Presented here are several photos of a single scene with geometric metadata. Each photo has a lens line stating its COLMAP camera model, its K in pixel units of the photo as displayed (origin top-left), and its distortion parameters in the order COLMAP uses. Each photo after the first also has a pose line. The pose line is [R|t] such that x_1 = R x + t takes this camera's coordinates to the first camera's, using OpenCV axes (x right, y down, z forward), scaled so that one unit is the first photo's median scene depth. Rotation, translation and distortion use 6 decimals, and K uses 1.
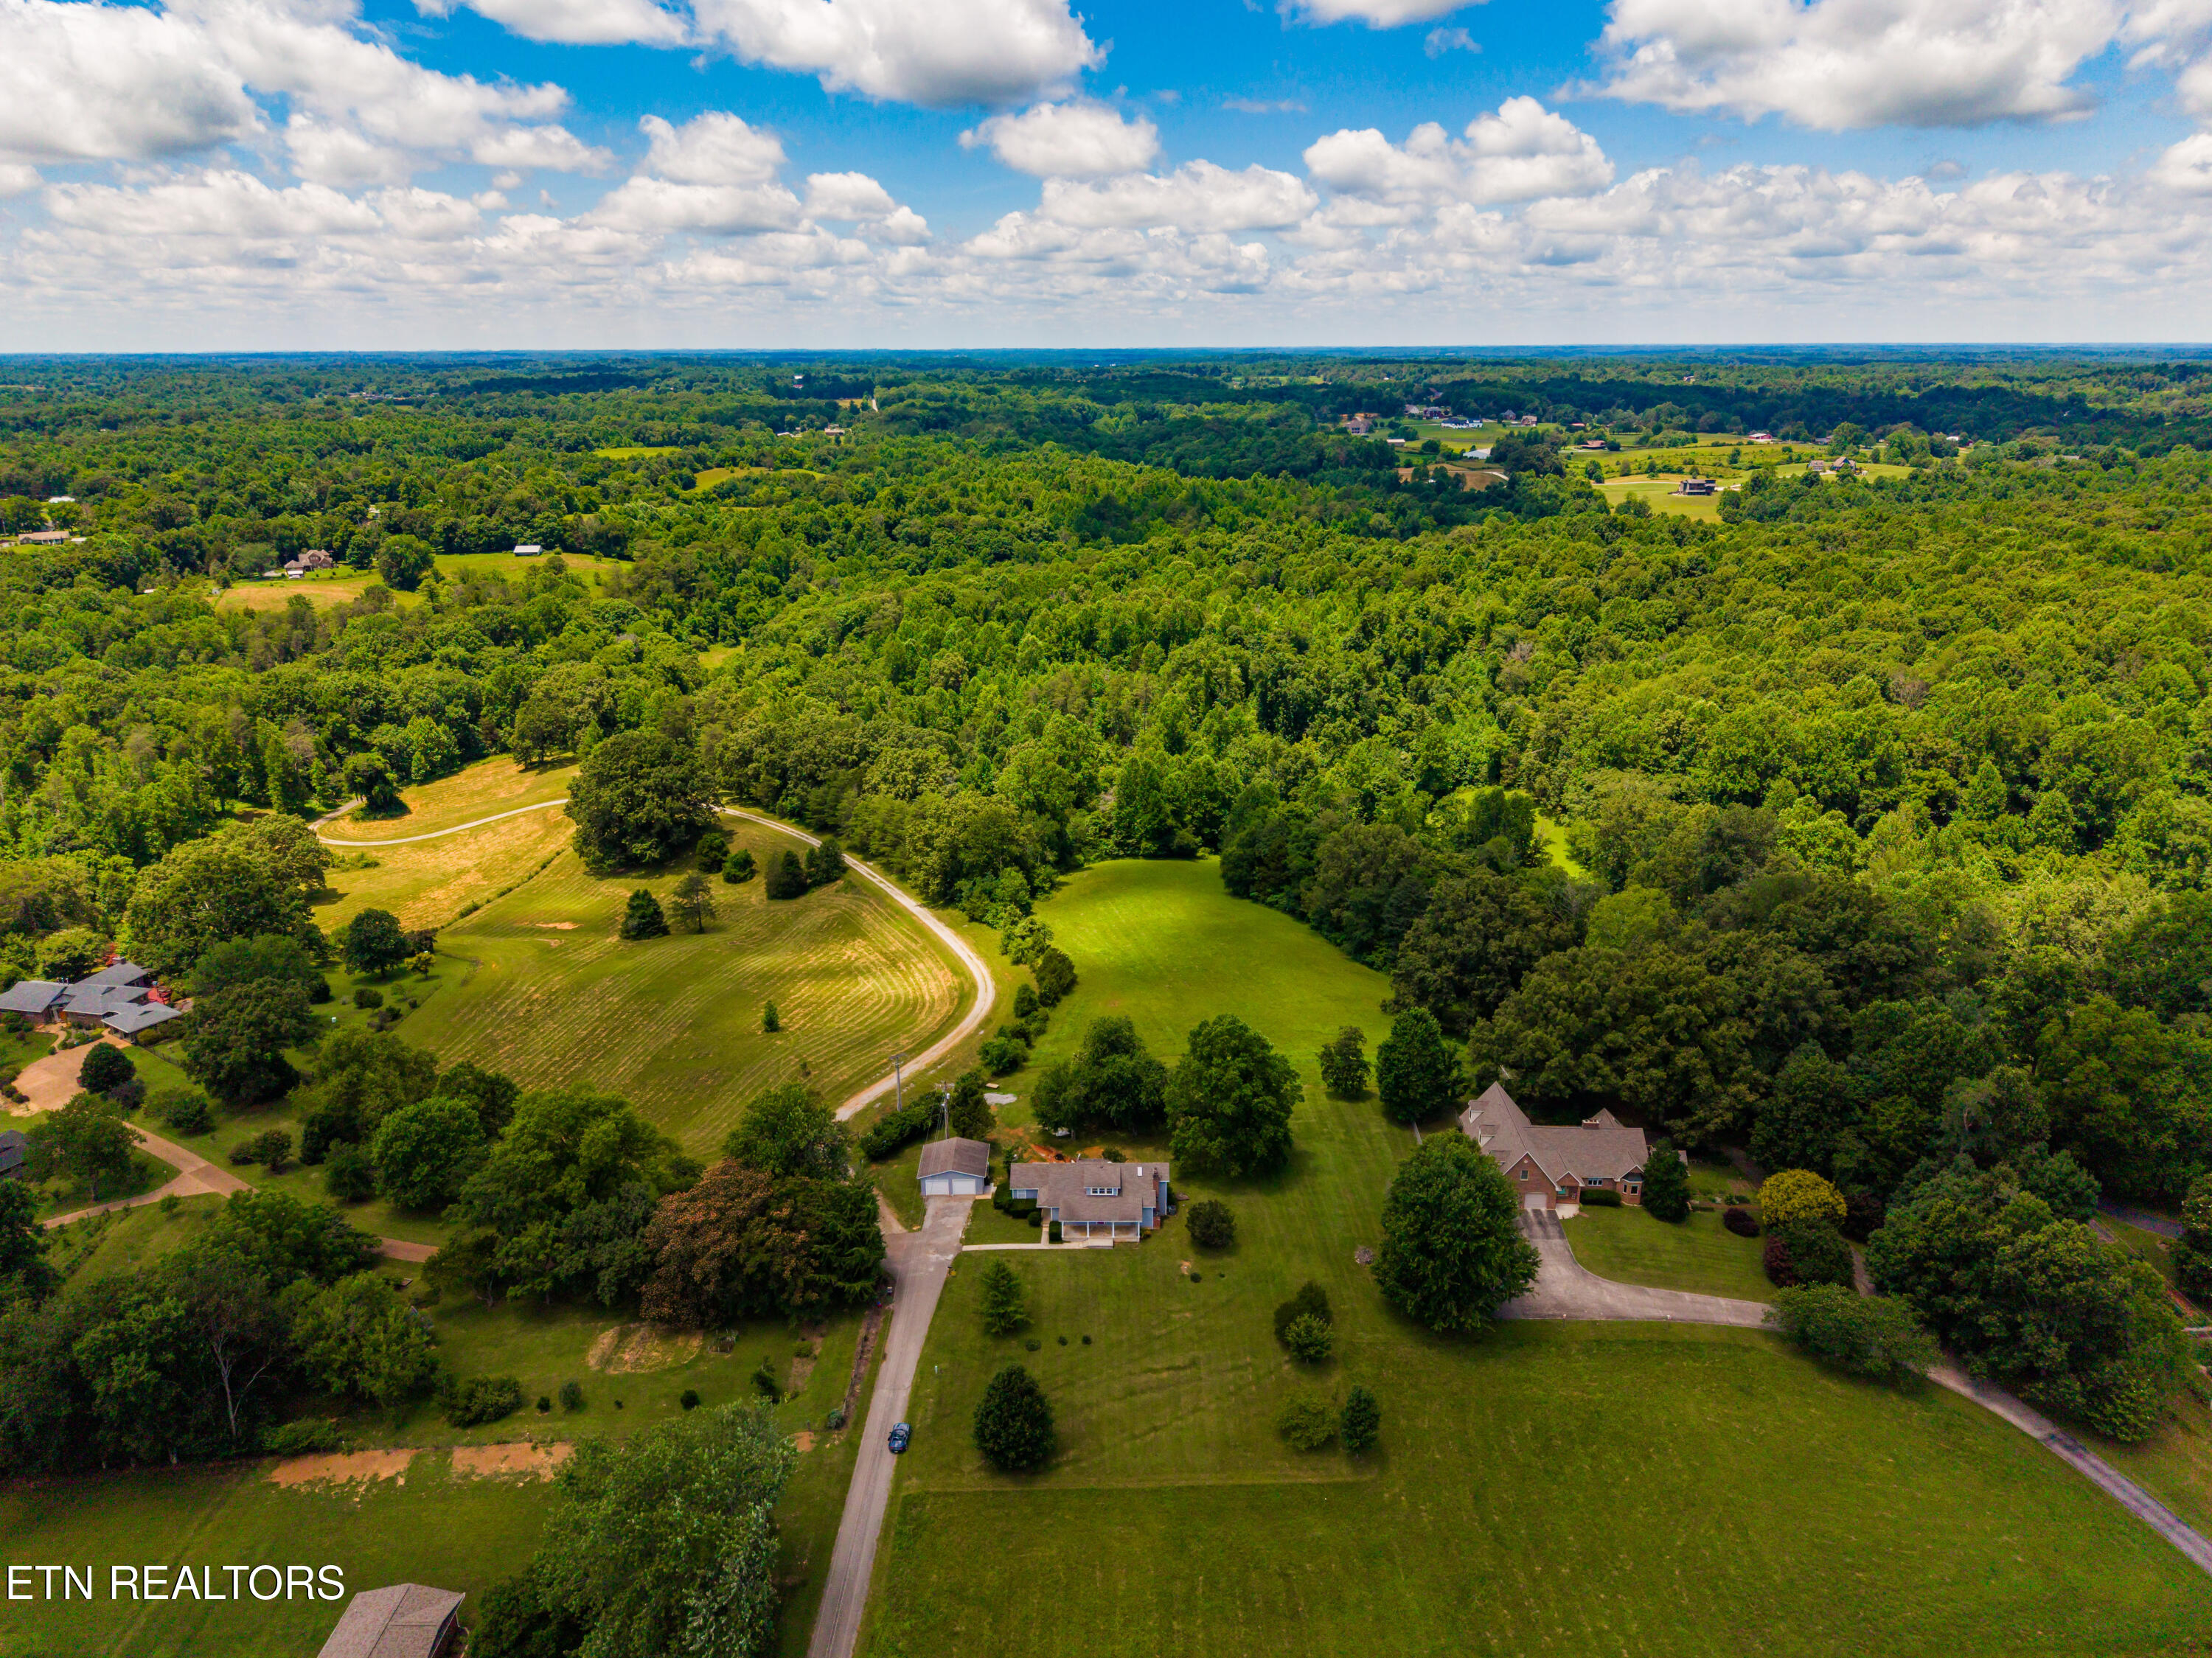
lens RADIAL K [[1554.1, 0, 1107.7], [0, 1554.1, 799.3], [0, 0, 1]] dist [0.036831, -0.072667]
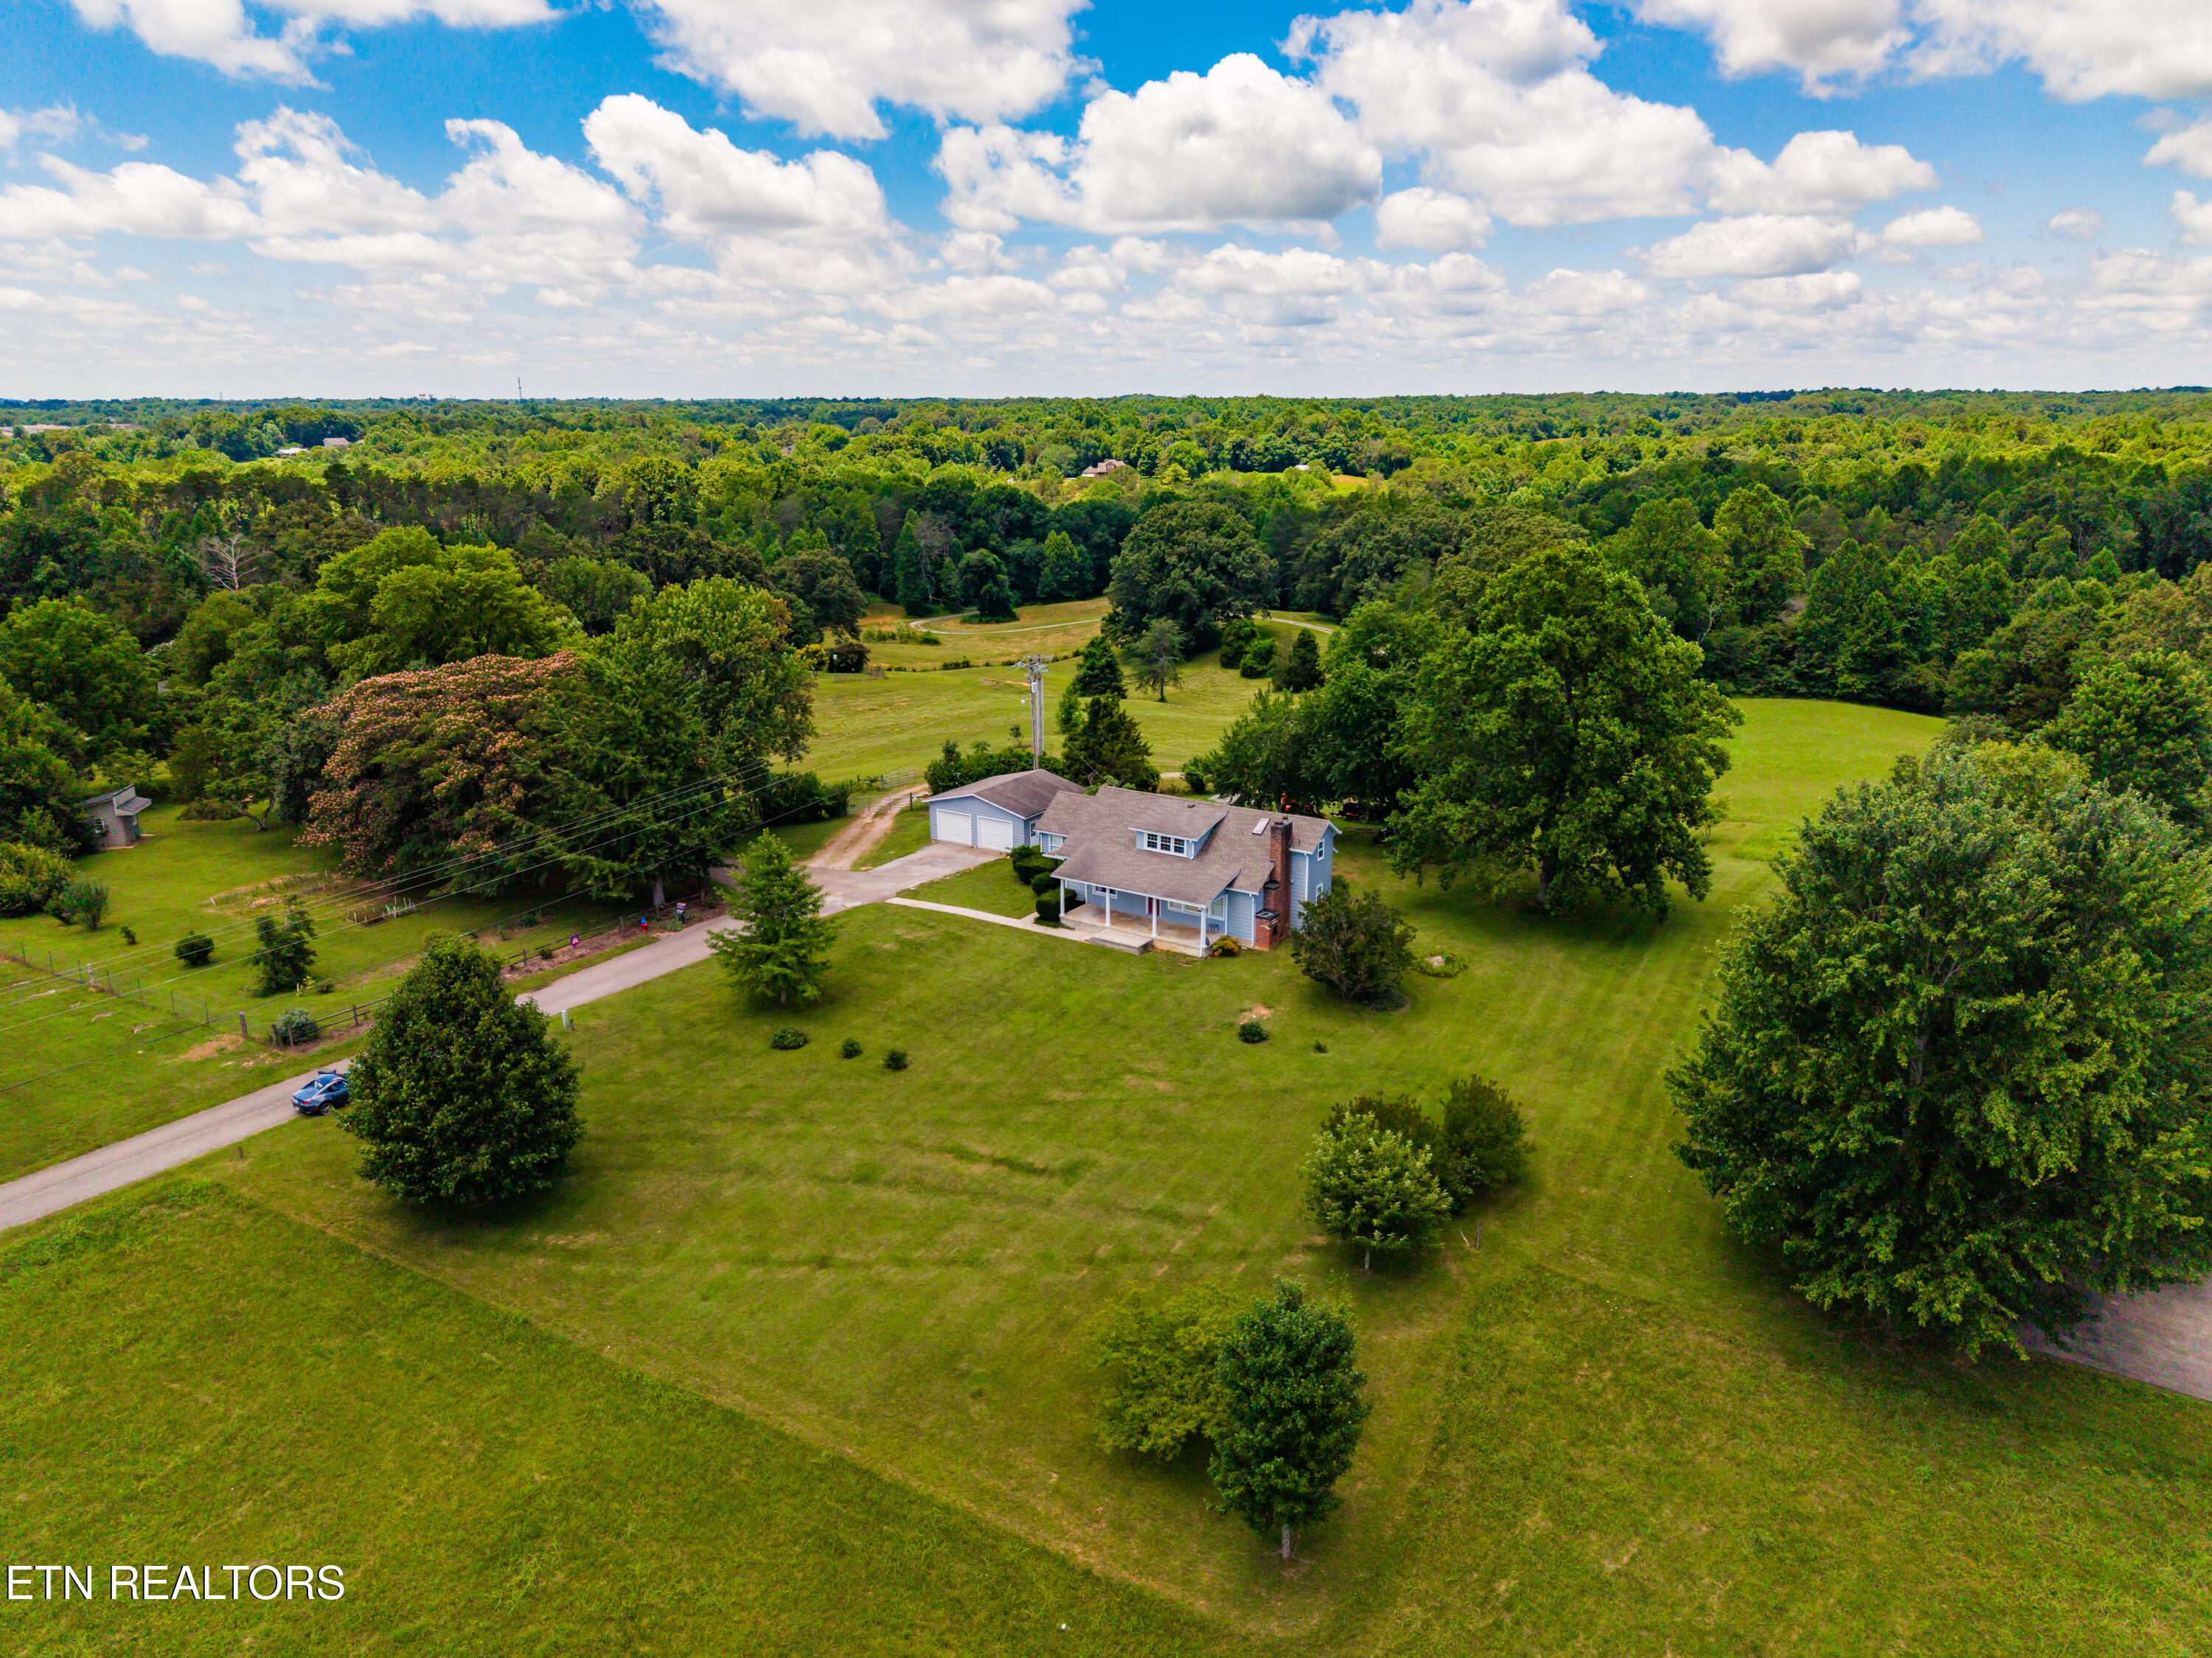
lens RADIAL K [[1554.1, 0, 1107.7], [0, 1554.1, 799.3], [0, 0, 1]] dist [0.036831, -0.072667]
pose [[0.835706, 0.139704, -0.531111, 0.242070], [-0.168516, 0.985681, -0.005886, 0.271432], [0.522684, 0.094419, 0.847282, 0.674436]]
